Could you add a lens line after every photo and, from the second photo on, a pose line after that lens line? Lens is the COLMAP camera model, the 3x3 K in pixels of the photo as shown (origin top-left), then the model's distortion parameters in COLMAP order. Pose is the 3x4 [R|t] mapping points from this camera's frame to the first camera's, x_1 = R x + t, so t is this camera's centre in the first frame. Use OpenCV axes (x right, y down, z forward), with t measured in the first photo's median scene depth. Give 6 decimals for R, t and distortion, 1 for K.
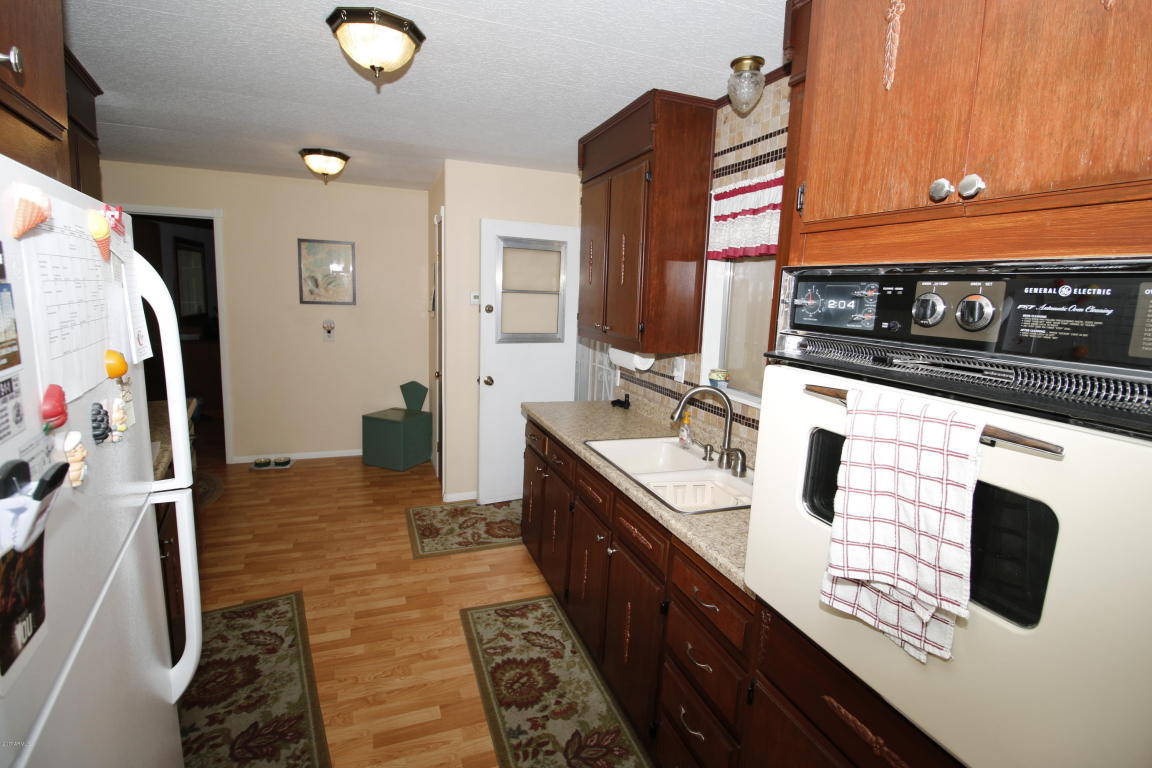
lens RADIAL K [[525.4, 0, 571.6], [0, 525.4, 361.8], [0, 0, 1]] dist [-0.002018, -0.011636]
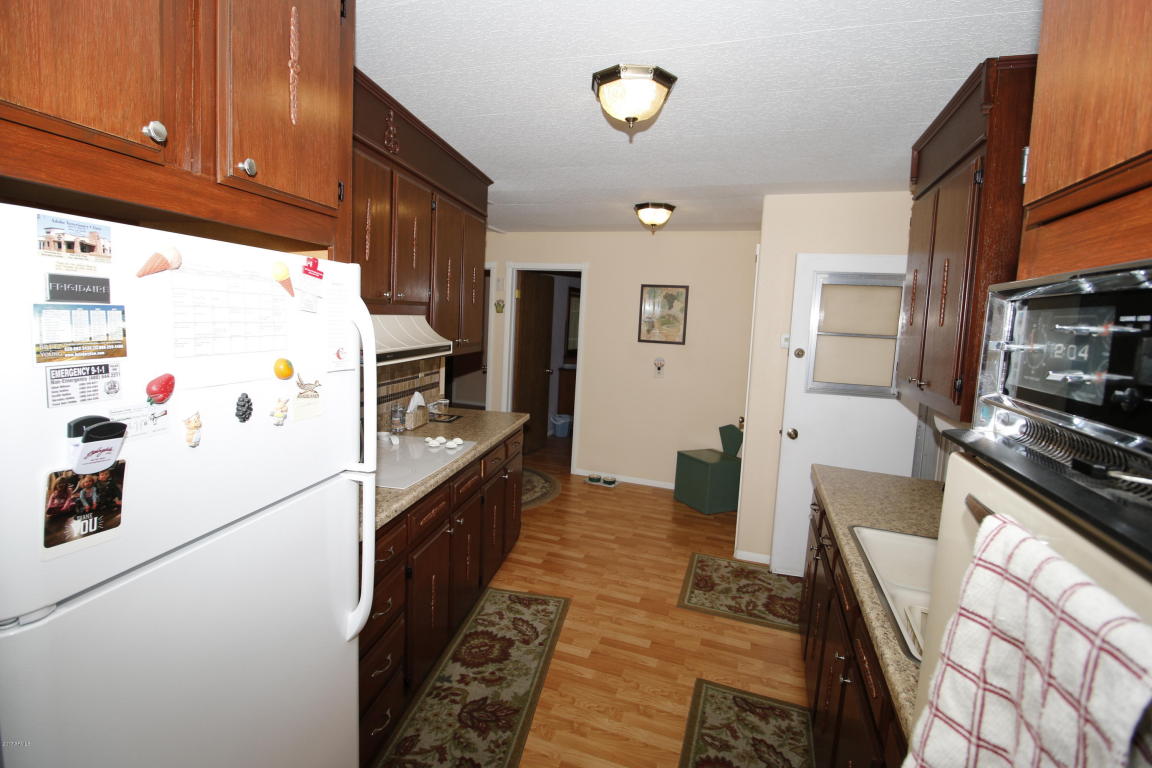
lens RADIAL K [[525.4, 0, 578.6], [0, 525.4, 363.1], [0, 0, 1]] dist [-0.002018, -0.011636]
pose [[0.769011, 0.055193, -0.636848, 0.178448], [-0.106183, 0.993454, -0.042120, -0.010134], [0.630355, 0.100013, 0.769838, 0.117163]]
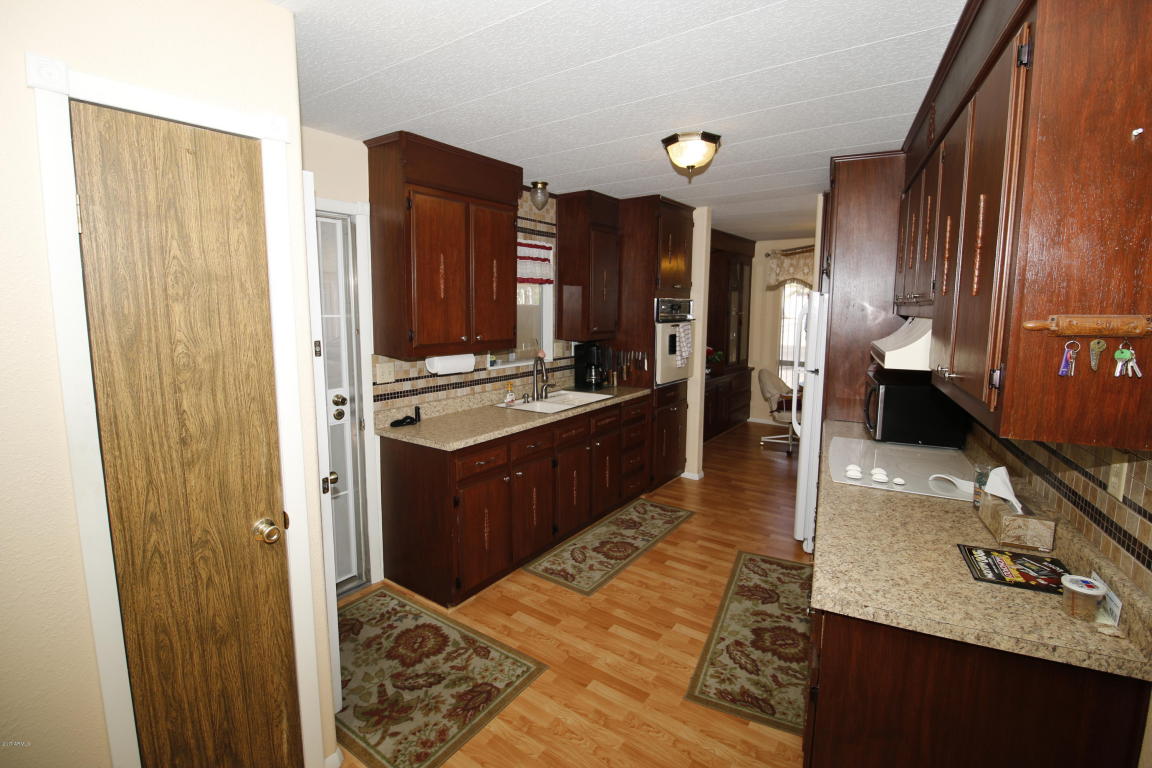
lens RADIAL K [[525.4, 0, 577.2], [0, 525.4, 377.4], [0, 0, 1]] dist [-0.002018, -0.011636]
pose [[-0.553356, -0.158666, 0.817693, -1.044586], [0.082775, 0.966355, 0.243529, -0.251943], [-0.828821, 0.202443, -0.521605, 1.518020]]
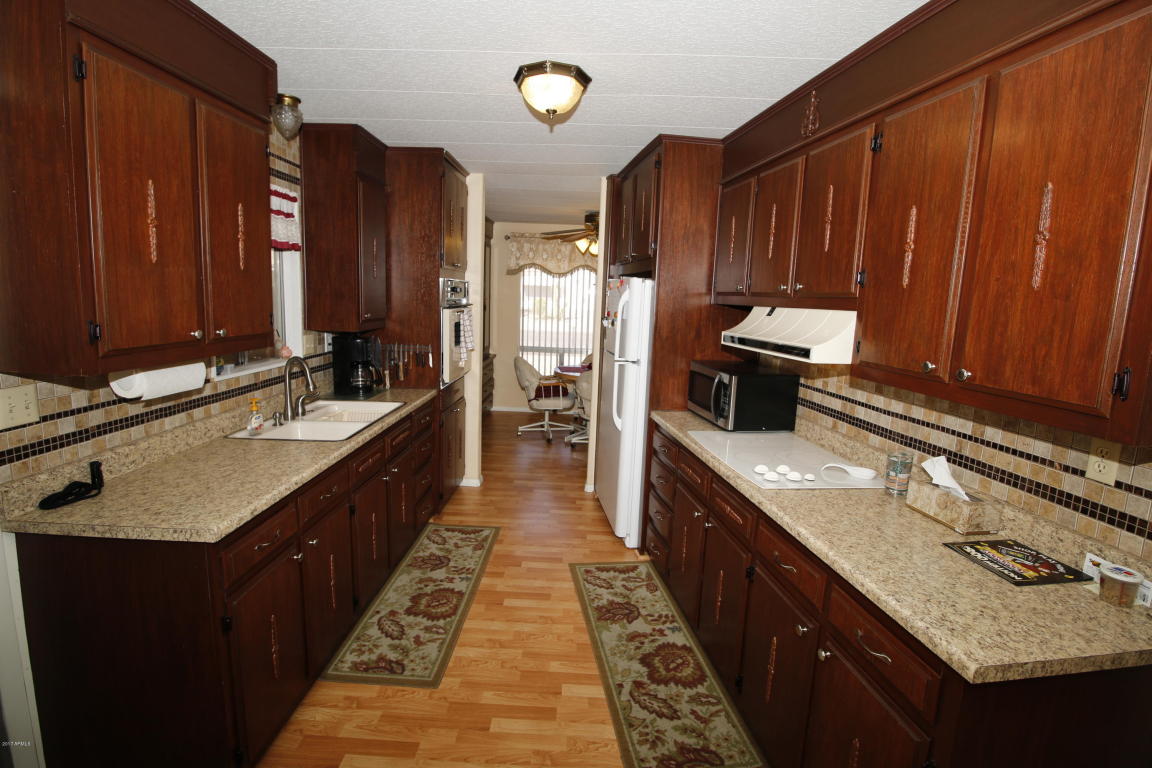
lens RADIAL K [[525.4, 0, 572.8], [0, 525.4, 376.8], [0, 0, 1]] dist [-0.002018, -0.011636]
pose [[-0.919869, -0.134756, 0.368351, -0.643160], [-0.023433, 0.956332, 0.291342, -0.227527], [-0.391526, 0.259365, -0.882857, 1.517580]]
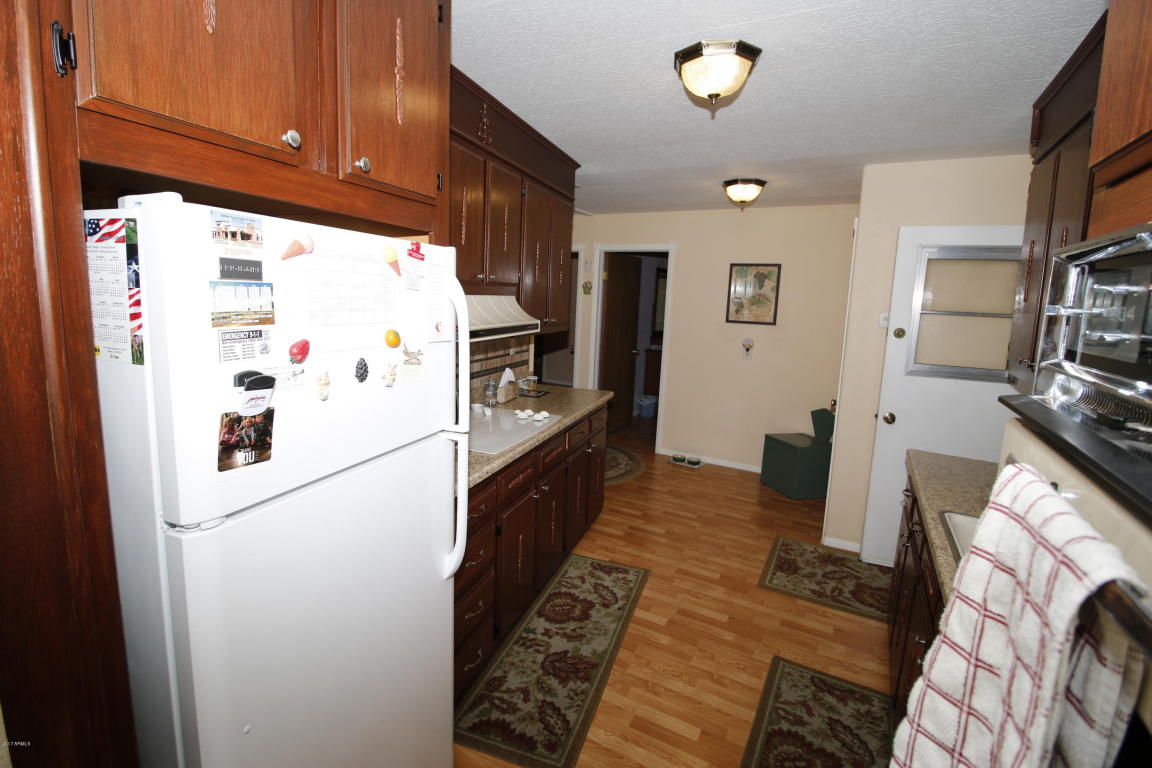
lens RADIAL K [[525.4, 0, 578.1], [0, 525.4, 362.3], [0, 0, 1]] dist [-0.002018, -0.011636]
pose [[0.648968, 0.084331, -0.756127, 0.213337], [-0.119360, 0.992816, 0.008284, -0.000932], [0.751394, 0.084876, 0.654372, 0.103900]]
